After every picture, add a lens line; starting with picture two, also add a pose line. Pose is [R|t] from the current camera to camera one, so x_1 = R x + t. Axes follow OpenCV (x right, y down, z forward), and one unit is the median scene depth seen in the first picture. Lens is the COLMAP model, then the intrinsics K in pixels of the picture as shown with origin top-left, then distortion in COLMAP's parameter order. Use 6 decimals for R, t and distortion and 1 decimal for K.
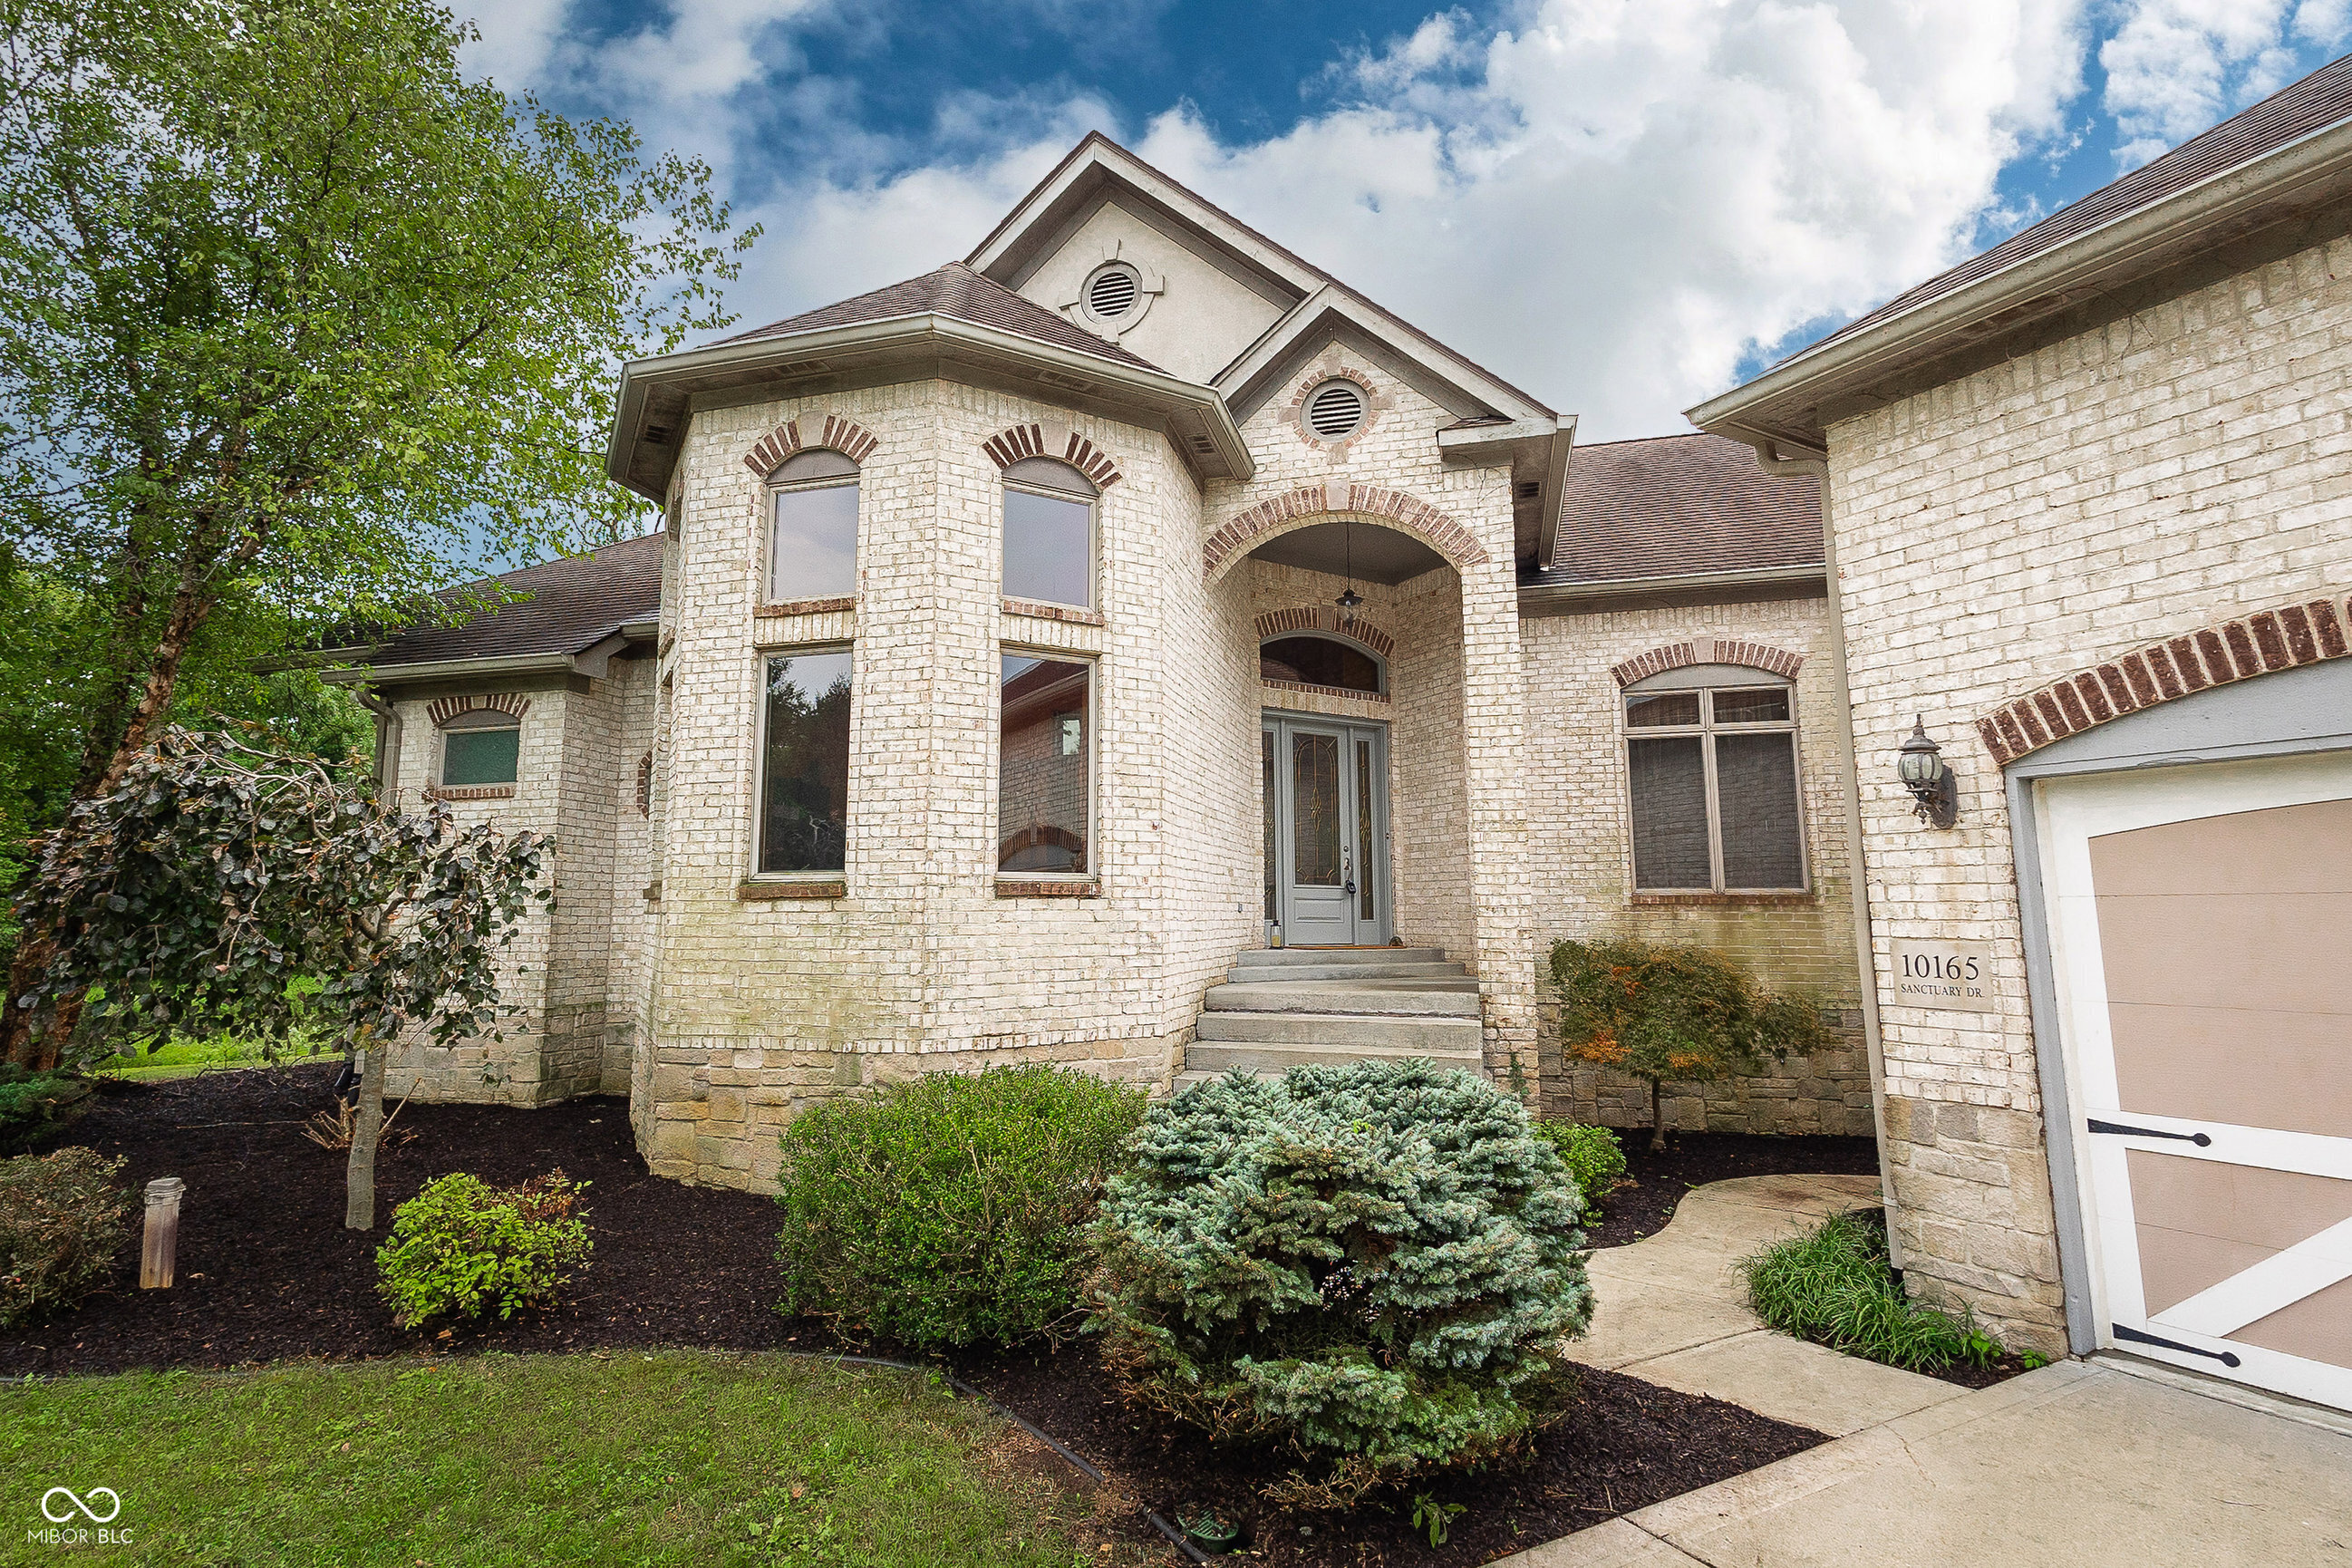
lens RADIAL K [[1141.6, 0, 1169.0], [0, 1141.6, 695.0], [0, 0, 1]] dist [0.019507, -0.000238]
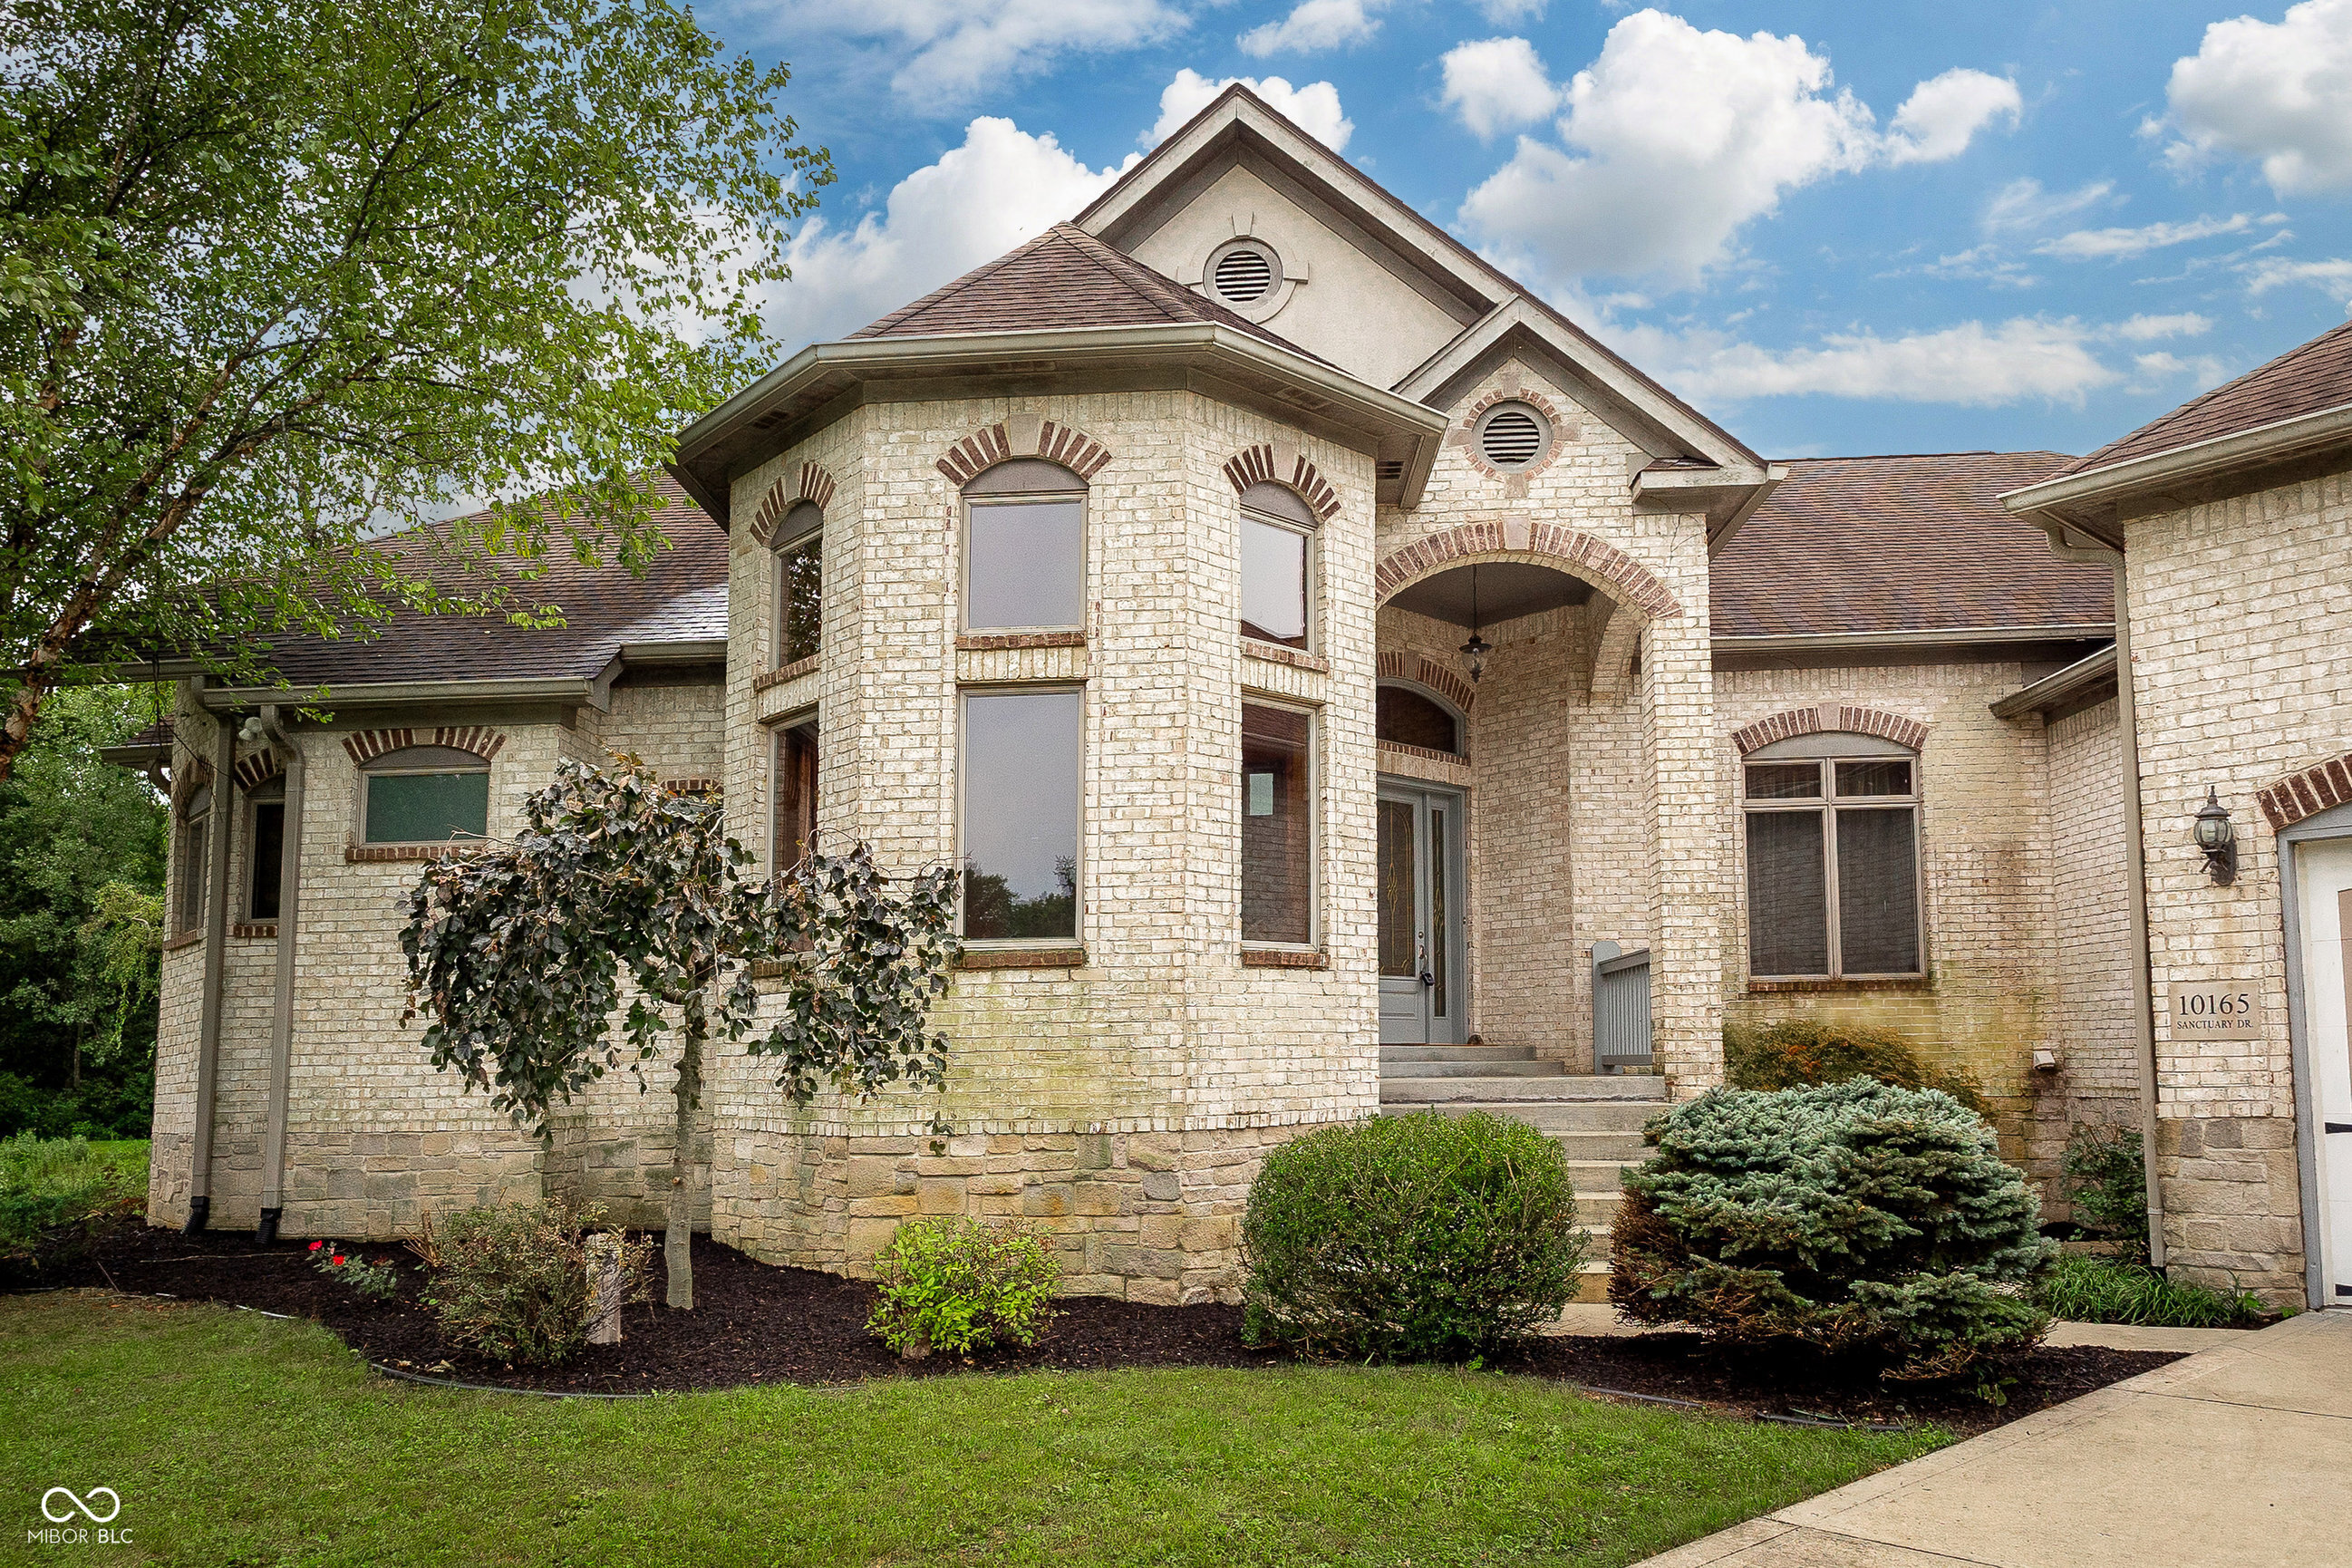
lens RADIAL K [[1610.8, 0, 1177.0], [0, 1610.8, 822.3], [0, 0, 1]] dist [0.001241, -0.004413]
pose [[0.979717, 0.017450, 0.199623, -0.440233], [-0.026056, 0.998837, 0.040566, 0.009677], [-0.198683, -0.044945, 0.979033, -0.239254]]
